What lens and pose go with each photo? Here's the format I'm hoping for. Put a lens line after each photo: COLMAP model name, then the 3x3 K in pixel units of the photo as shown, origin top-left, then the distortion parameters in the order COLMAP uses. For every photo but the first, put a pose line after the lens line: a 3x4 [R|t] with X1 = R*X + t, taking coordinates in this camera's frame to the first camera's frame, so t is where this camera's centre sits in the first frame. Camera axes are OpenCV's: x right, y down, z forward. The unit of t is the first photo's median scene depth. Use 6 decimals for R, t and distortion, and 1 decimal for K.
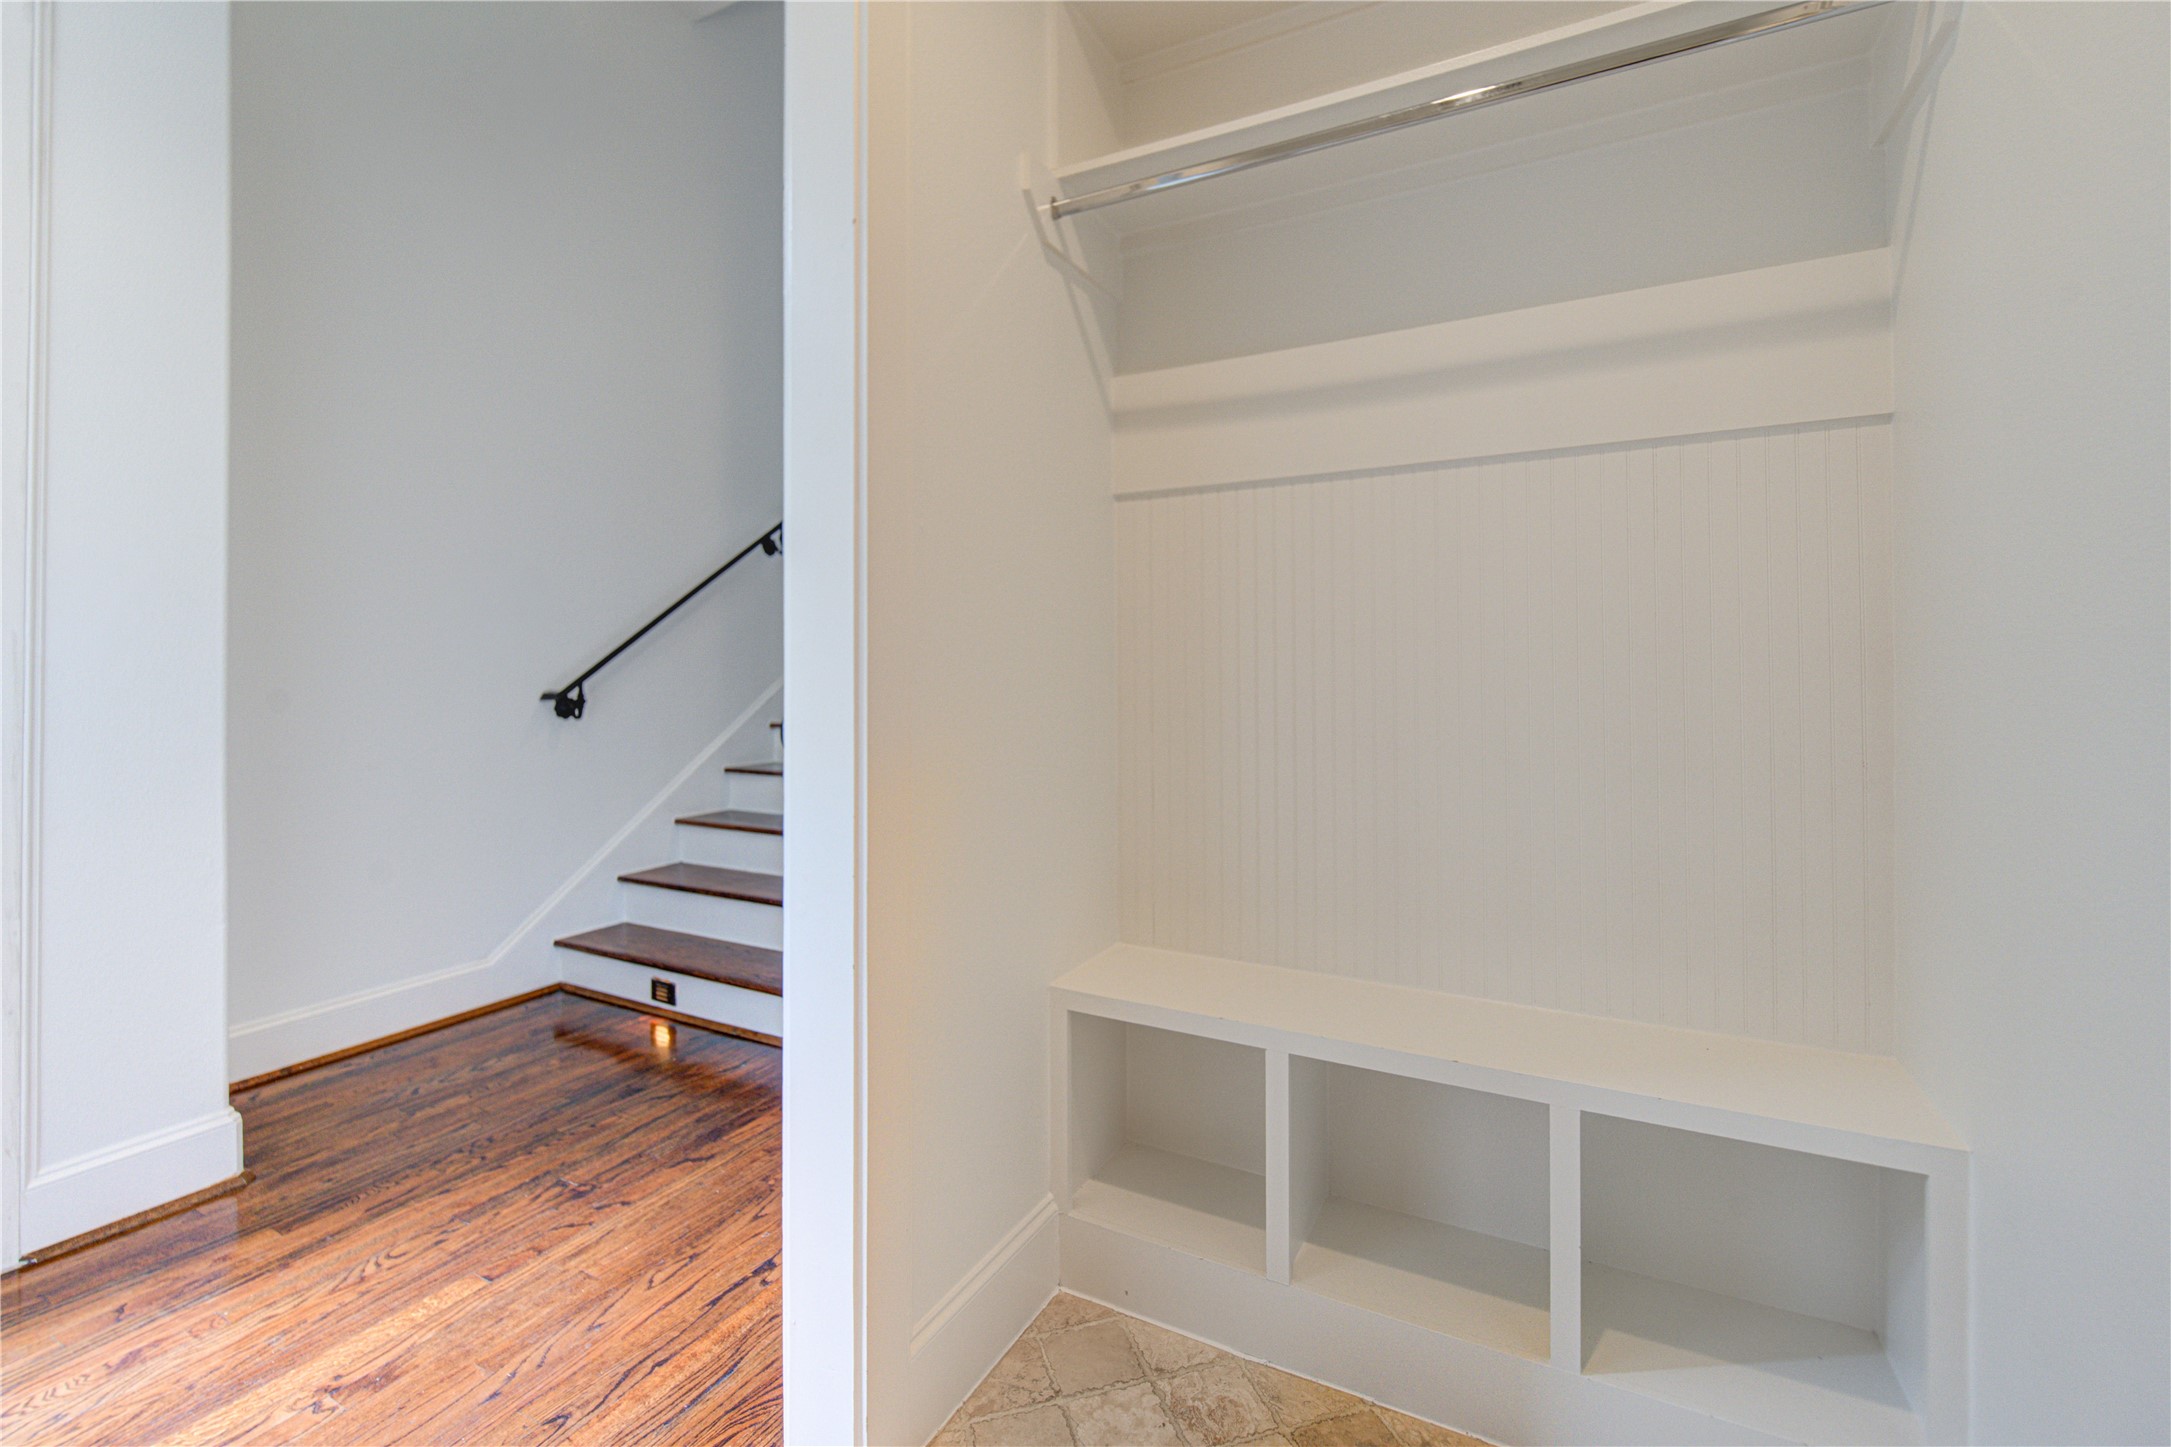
lens RADIAL K [[920.5, 0, 1075.7], [0, 920.5, 667.7], [0, 0, 1]] dist [-0.004156, -0.003807]
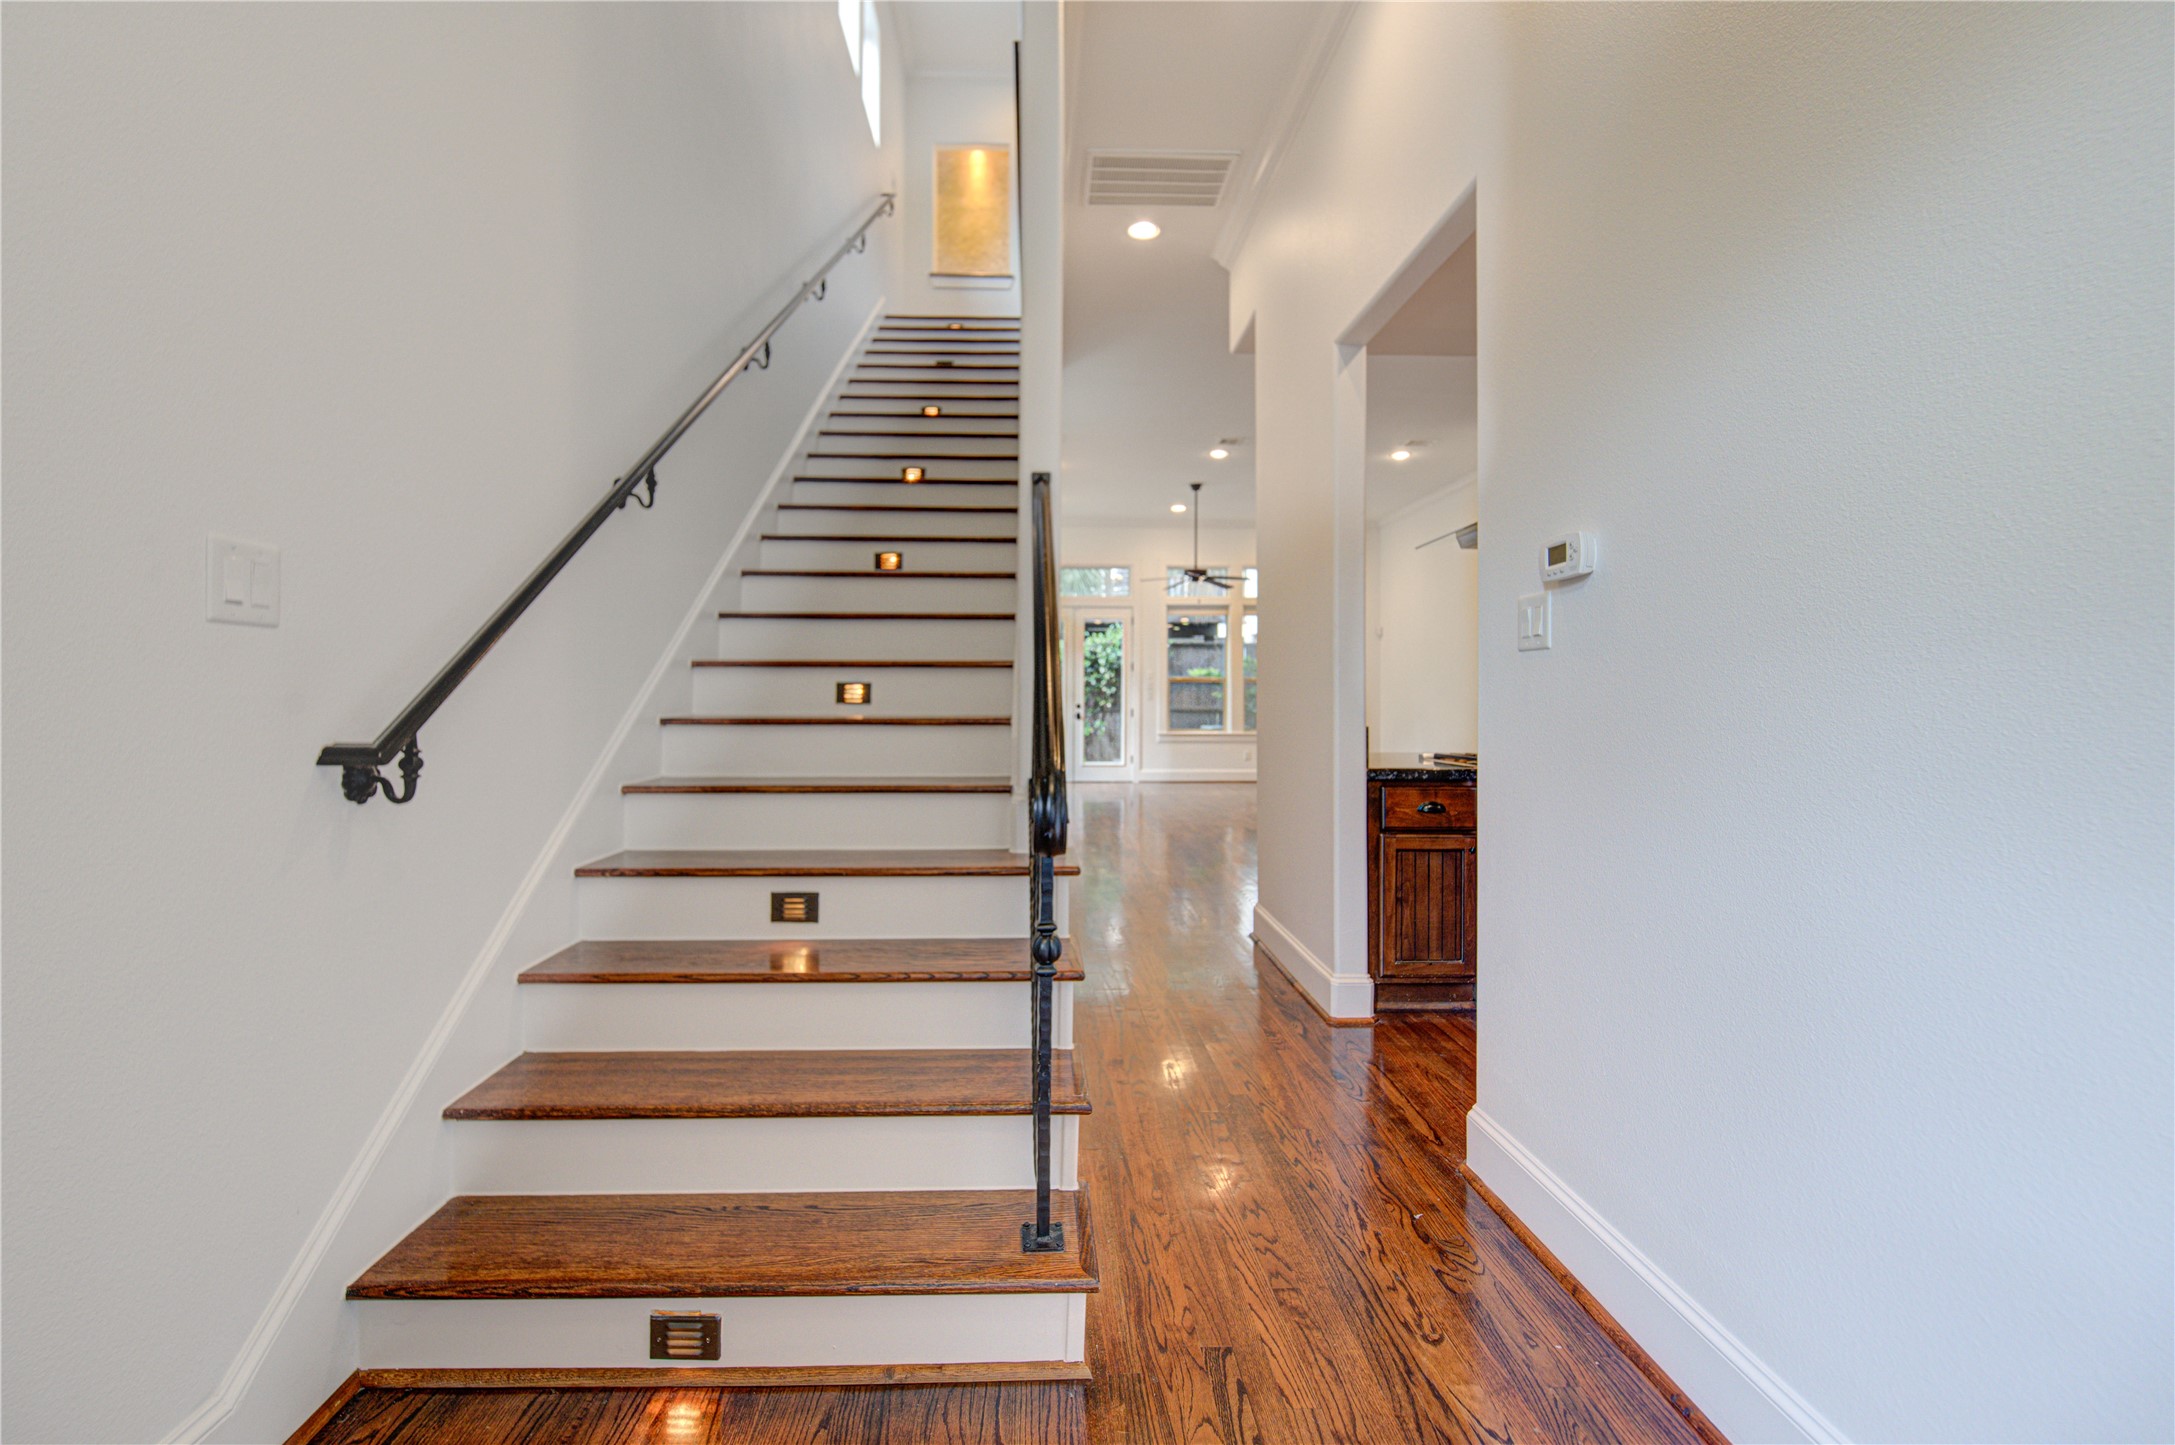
lens RADIAL K [[939.0, 0, 1028.0], [0, 939.0, 723.7], [0, 0, 1]] dist [0.000974, -0.004222]
pose [[0.874578, -0.009447, 0.484793, -0.503882], [-0.004317, 0.999619, 0.027267, 0.002066], [-0.484866, -0.025940, 0.874204, 0.445374]]
